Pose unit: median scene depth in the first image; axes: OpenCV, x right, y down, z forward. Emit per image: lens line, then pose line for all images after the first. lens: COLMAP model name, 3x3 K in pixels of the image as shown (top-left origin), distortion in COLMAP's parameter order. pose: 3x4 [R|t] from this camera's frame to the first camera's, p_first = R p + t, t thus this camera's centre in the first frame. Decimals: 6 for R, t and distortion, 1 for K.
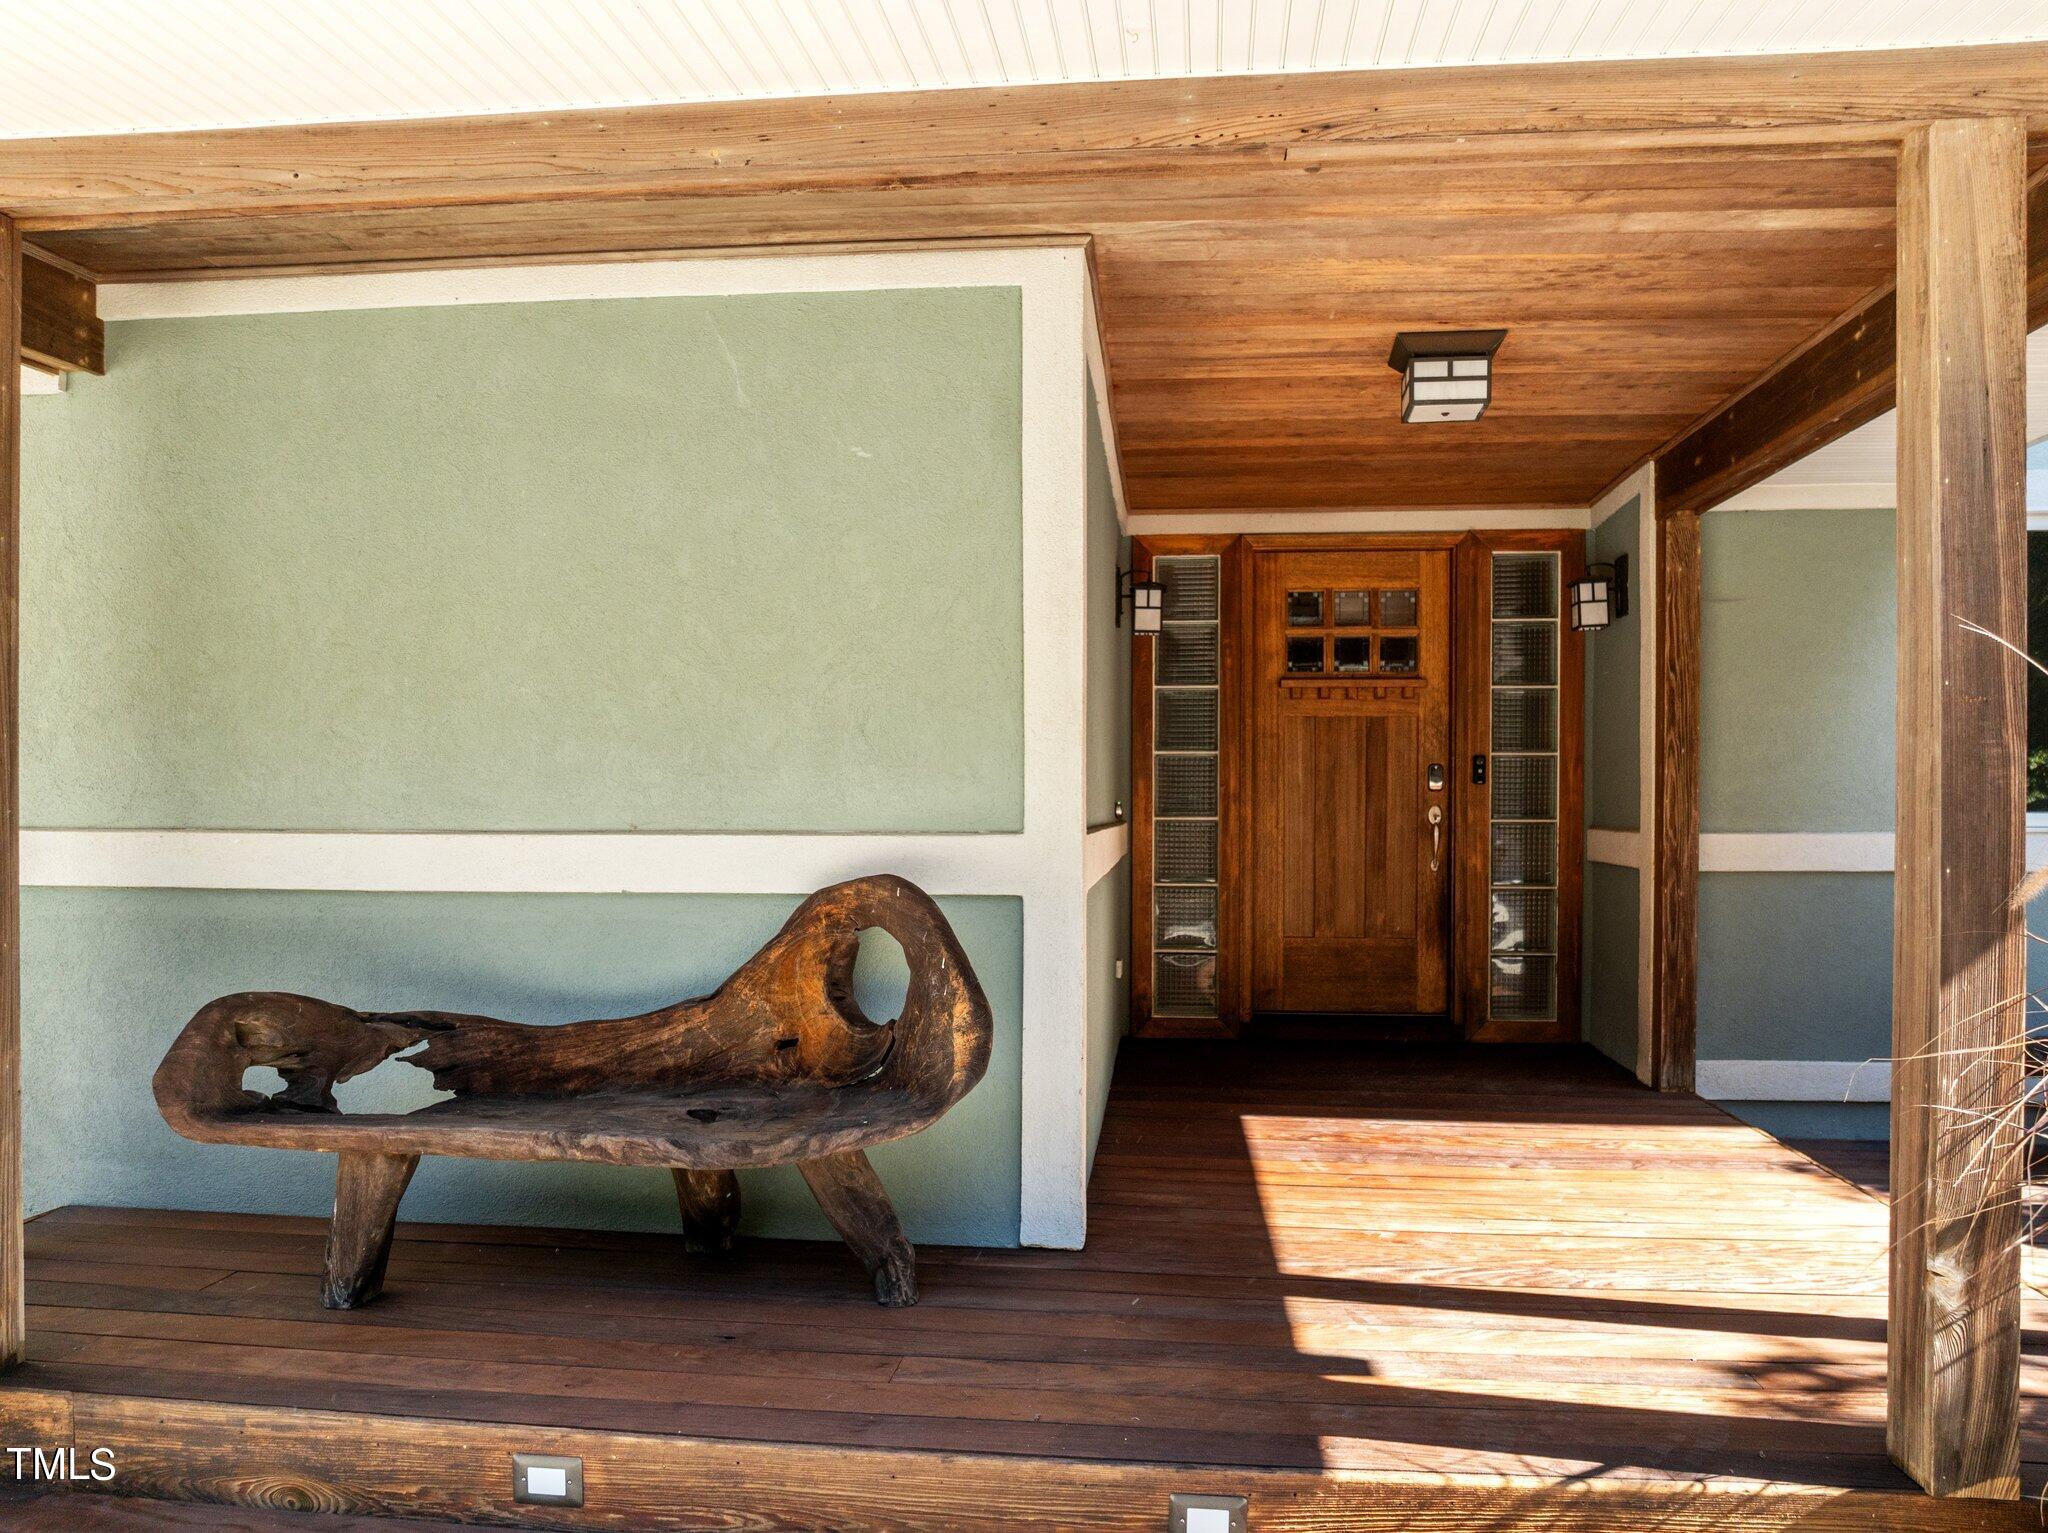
lens RADIAL K [[1476.0, 0, 1019.2], [0, 1476.0, 836.2], [0, 0, 1]] dist [-0.039659, 0.007625]
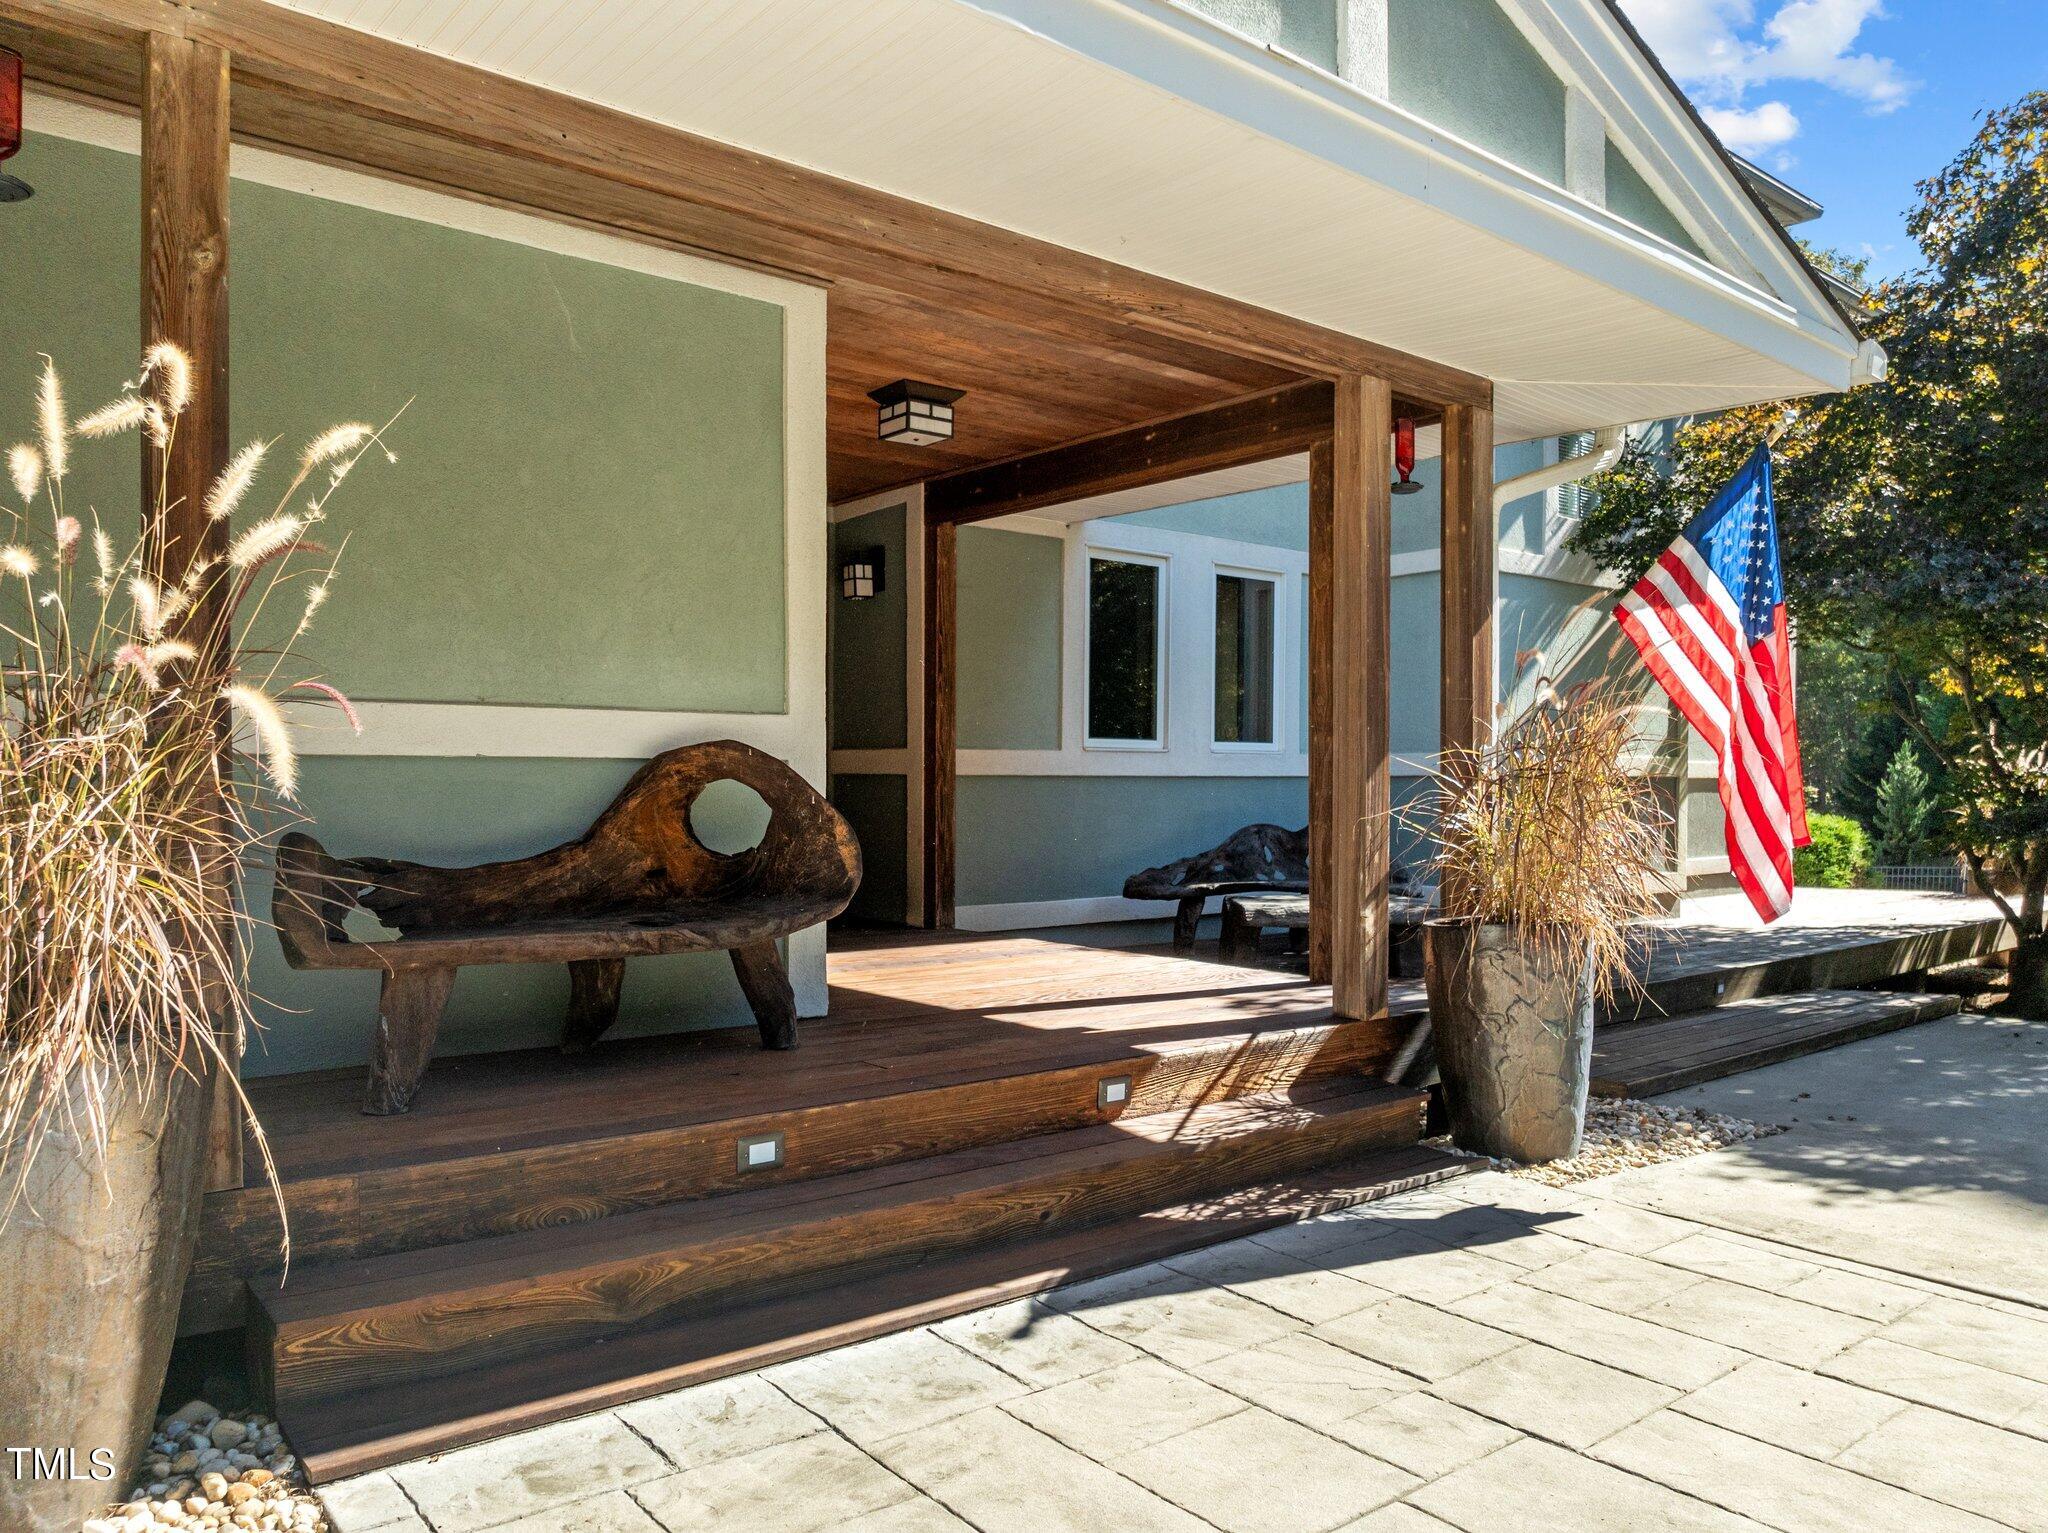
lens RADIAL K [[1473.3, 0, 1027.8], [0, 1473.3, 841.1], [0, 0, 1]] dist [-0.037386, -0.007123]
pose [[0.702669, -0.026450, 0.711025, -0.821156], [0.010755, 0.999589, 0.026557, 0.082754], [-0.711436, -0.011014, 0.702665, -0.109290]]
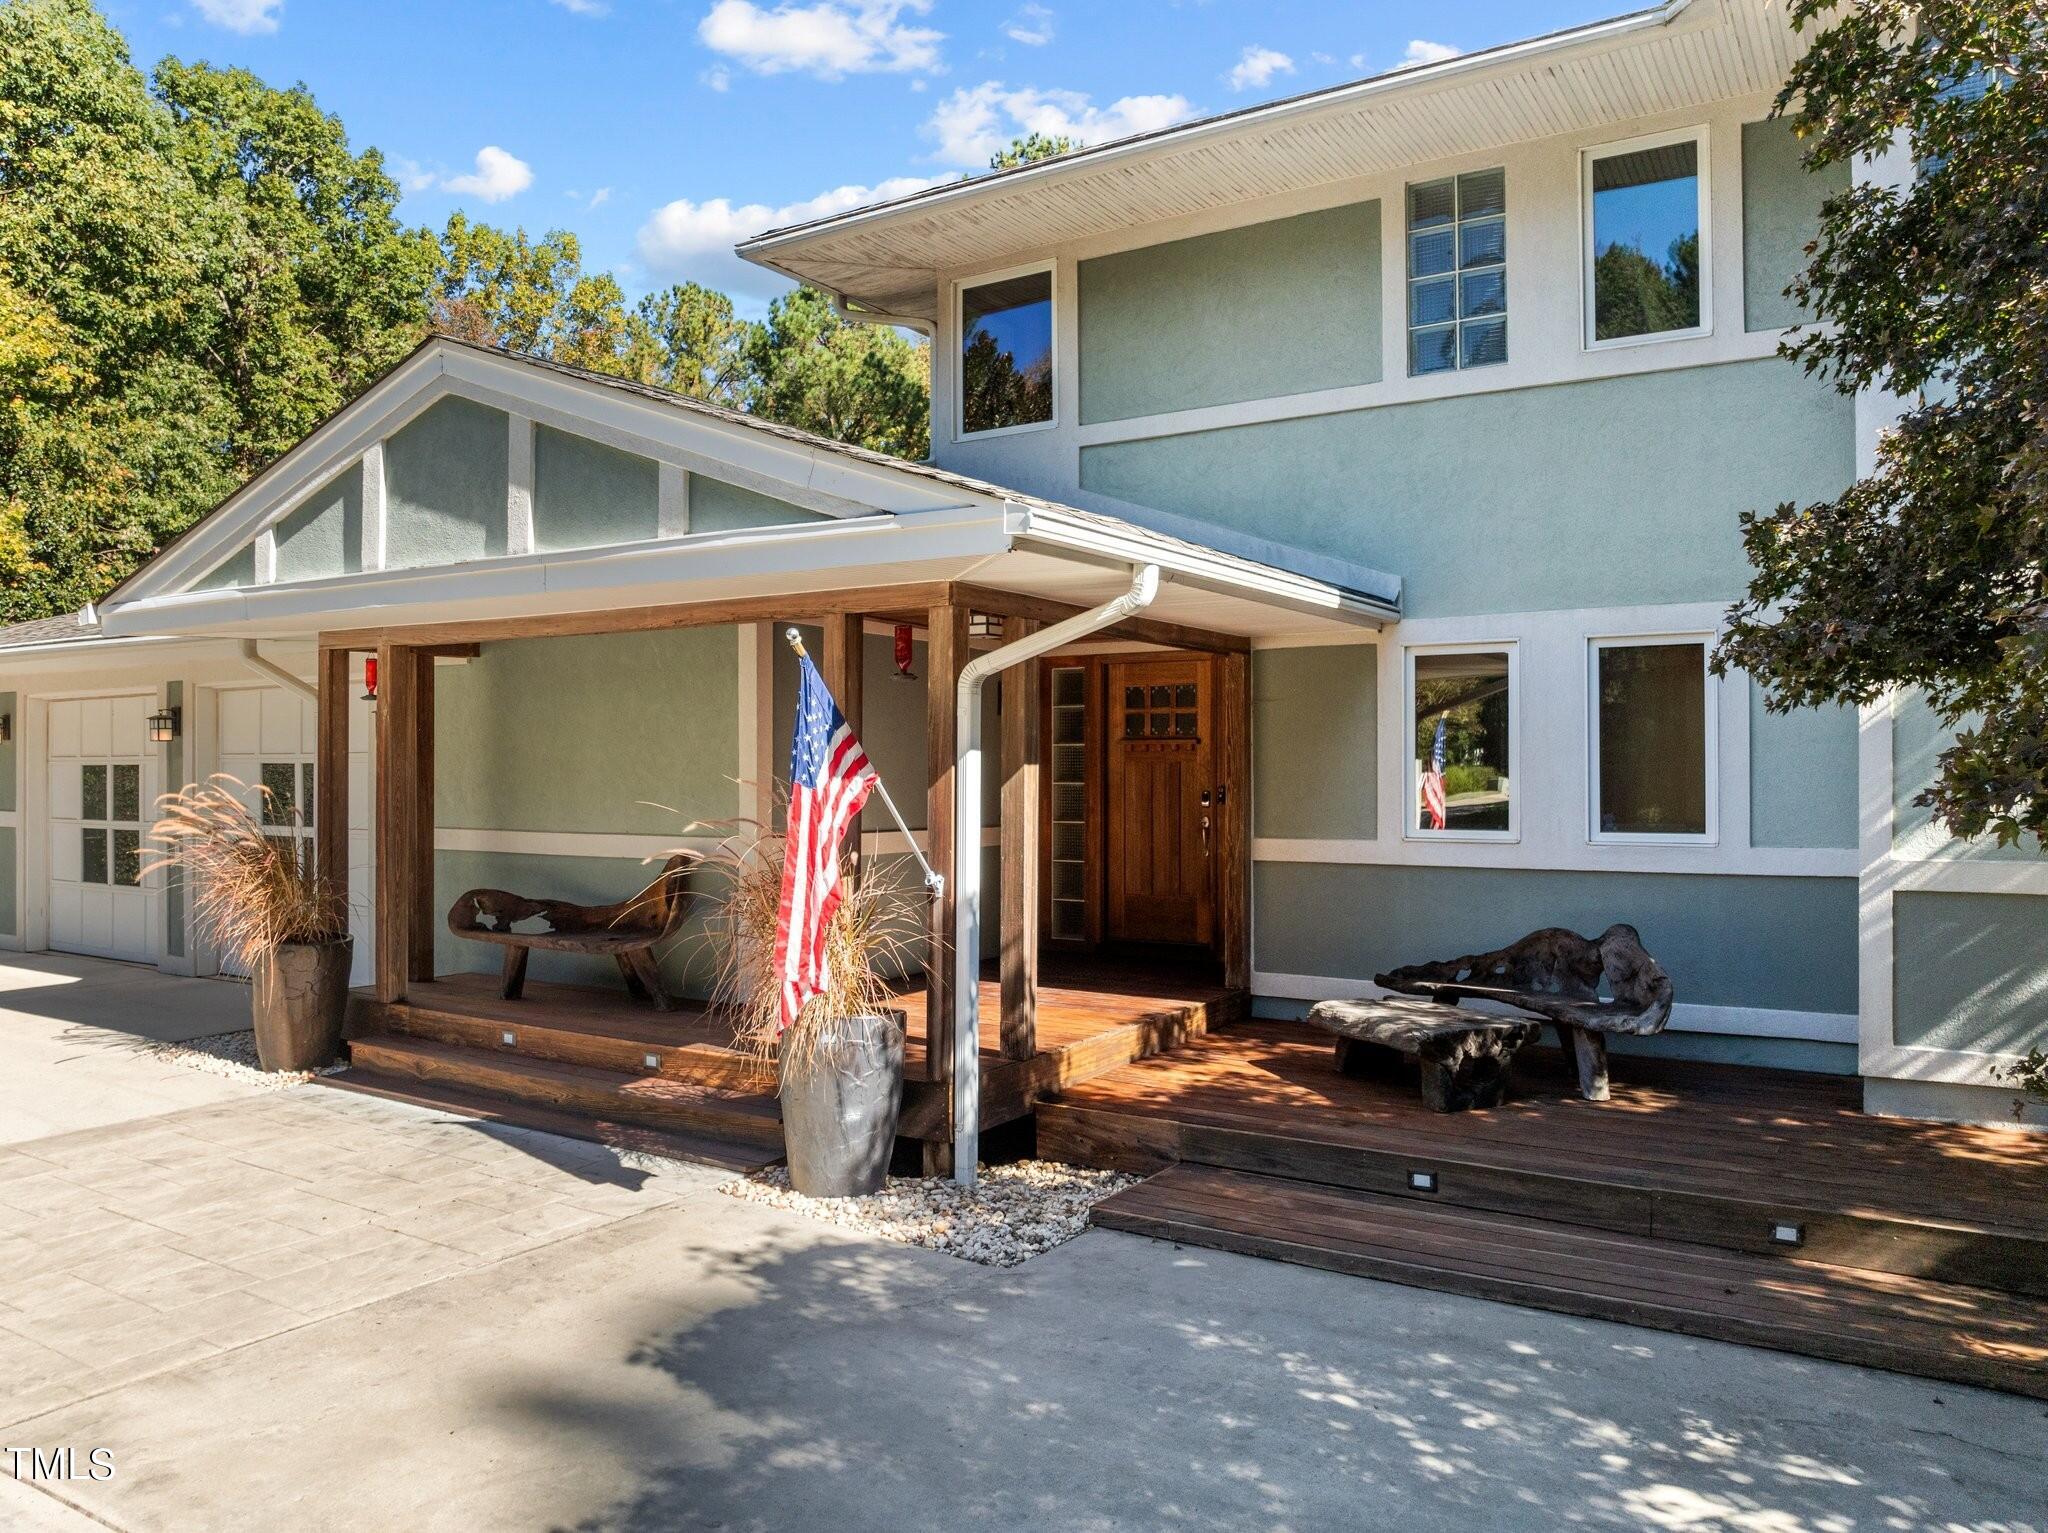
lens RADIAL K [[1476.0, 0, 1045.7], [0, 1476.0, 761.0], [0, 0, 1]] dist [-0.039659, 0.007625]
pose [[0.901020, -0.003663, -0.433763, 1.577151], [-0.008273, 0.999637, -0.025626, -0.073081], [0.433699, 0.026678, 0.900663, -1.040714]]
